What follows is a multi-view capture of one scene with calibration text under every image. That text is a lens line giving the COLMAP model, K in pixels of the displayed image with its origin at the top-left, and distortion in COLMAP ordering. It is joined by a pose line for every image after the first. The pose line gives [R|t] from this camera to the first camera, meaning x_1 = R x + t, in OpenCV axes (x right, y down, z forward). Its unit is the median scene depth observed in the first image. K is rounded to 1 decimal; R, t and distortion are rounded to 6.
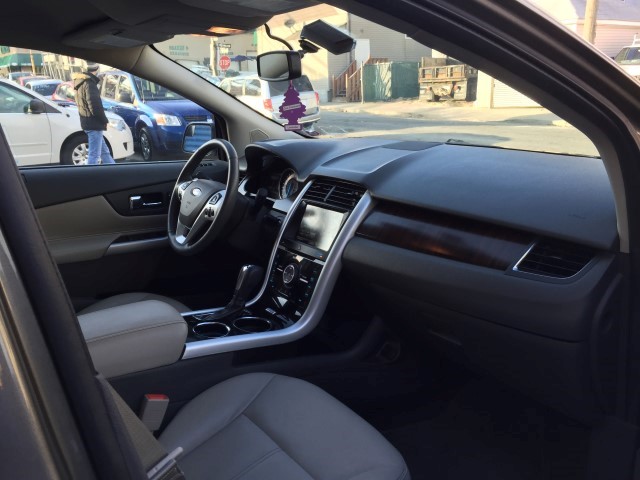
lens RADIAL K [[544.3, 0, 323.5], [0, 544.3, 242.0], [0, 0, 1]] dist [0.084932, -0.127182]
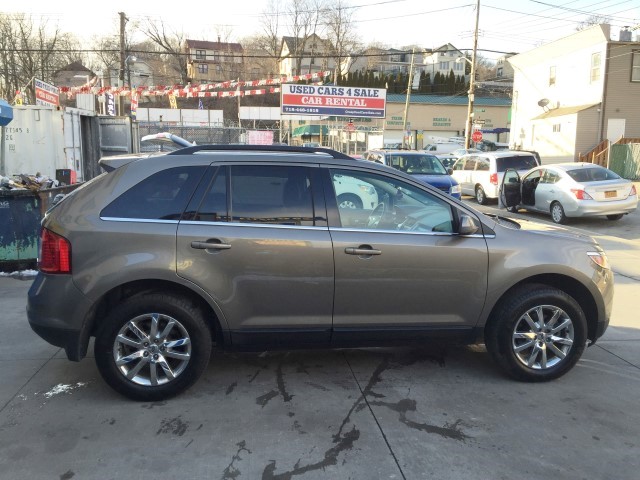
lens RADIAL K [[544.3, 0, 316.8], [0, 544.3, 237.1], [0, 0, 1]] dist [0.084932, -0.127182]
pose [[0.892295, 0.108368, -0.438254, 0.075061], [-0.161330, 0.983203, -0.085354, 0.028896], [0.421643, 0.146864, 0.894789, -0.170020]]
